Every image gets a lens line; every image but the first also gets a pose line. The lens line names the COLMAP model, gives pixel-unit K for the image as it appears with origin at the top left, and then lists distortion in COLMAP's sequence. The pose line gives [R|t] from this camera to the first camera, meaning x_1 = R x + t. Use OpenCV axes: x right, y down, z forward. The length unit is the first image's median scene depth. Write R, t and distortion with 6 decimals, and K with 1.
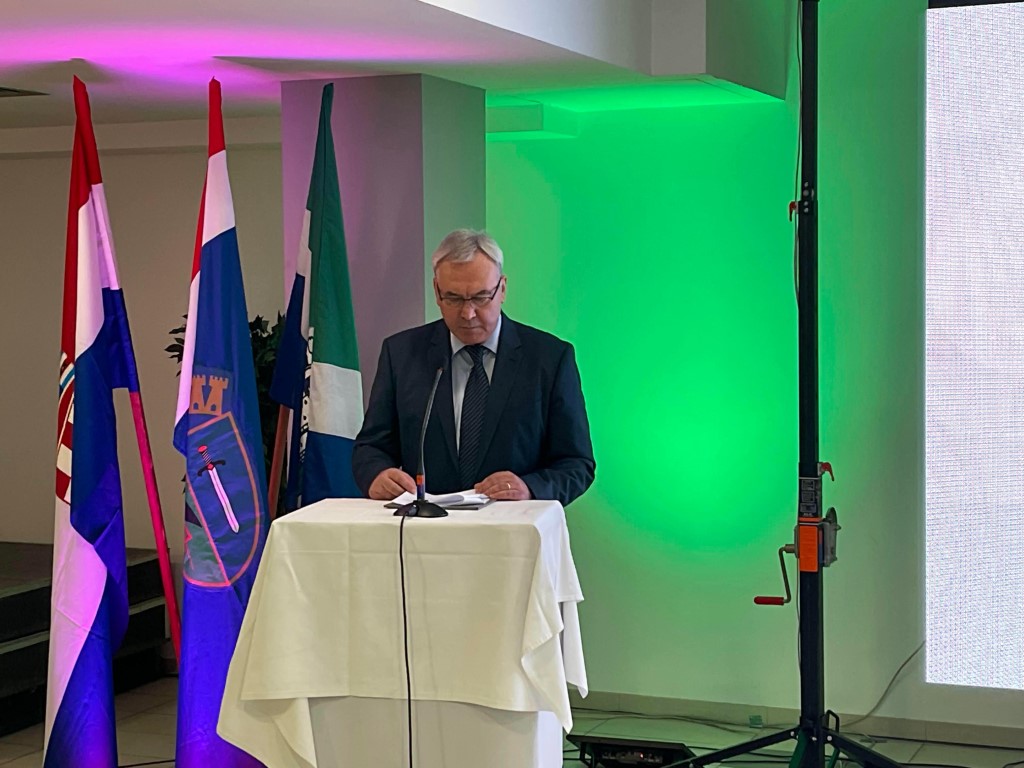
lens RADIAL K [[1860.3, 0, 515.1], [0, 1860.3, 385.6], [0, 0, 1]] dist [0.094811, 0.000000]
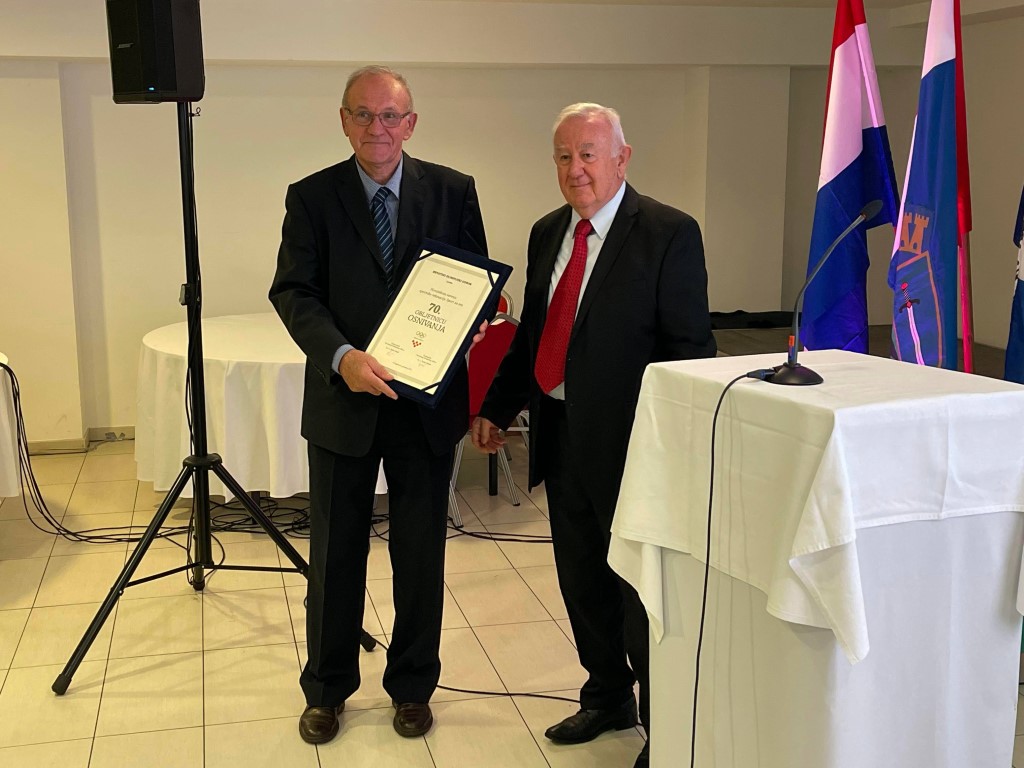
lens RADIAL K [[1330.4, 0, 503.9], [0, 1330.4, 384.4], [0, 0, 1]] dist [0.019826, 0.000000]
pose [[0.584441, 0.152195, -0.797036, 0.289513], [-0.043663, 0.986728, 0.156401, -0.017078], [0.810261, -0.056607, 0.583329, 0.394300]]
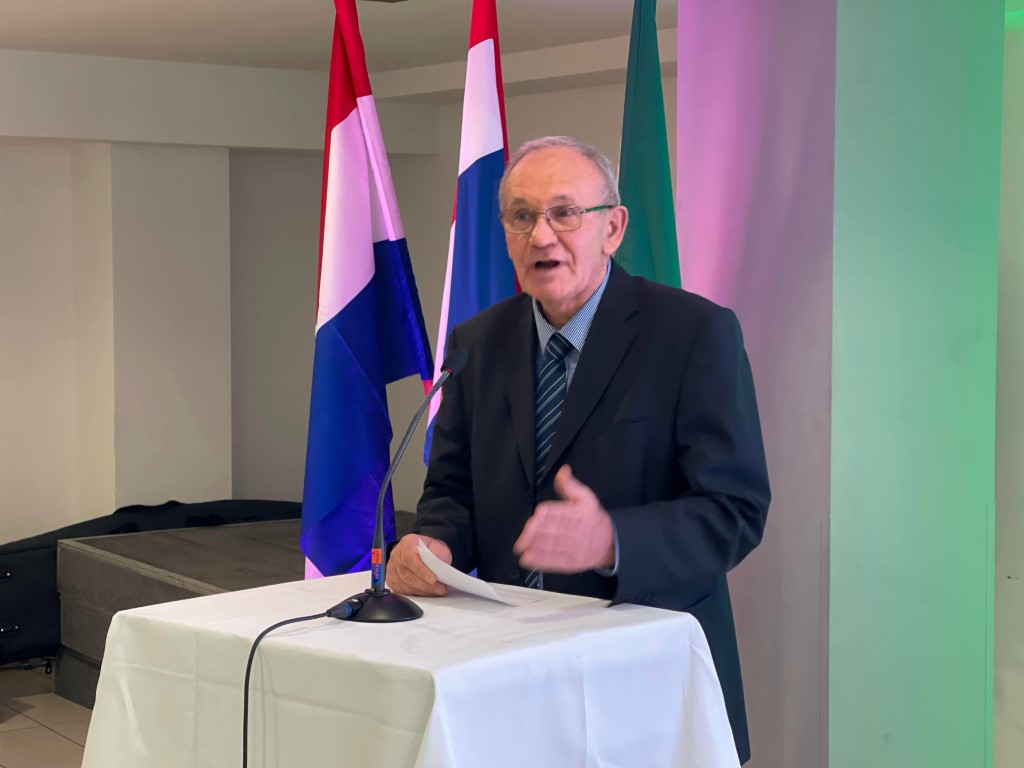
lens RADIAL K [[1917.6, 0, 502.6], [0, 1917.6, 364.3], [0, 0, 1]] dist [0.257600, 0.000000]
pose [[0.839210, 0.042620, -0.542135, 0.242133], [-0.036442, 0.999091, 0.022131, -0.021119], [0.542585, 0.001184, 0.840000, 0.394268]]
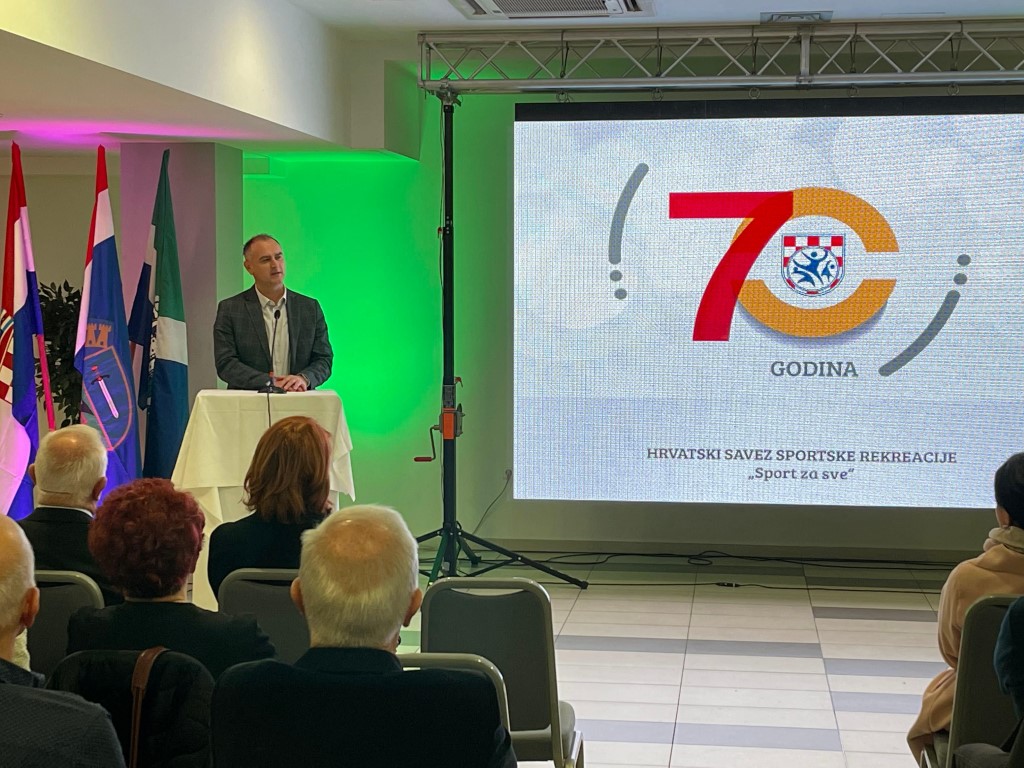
lens RADIAL K [[1735.9, 0, 507.0], [0, 1735.9, 379.6], [0, 0, 1]] dist [0.103360, 0.000000]
pose [[0.966911, -0.002154, 0.255103, -0.207738], [0.000654, 0.999982, 0.005964, 0.034836], [-0.255111, -0.005599, 0.966895, -0.594449]]
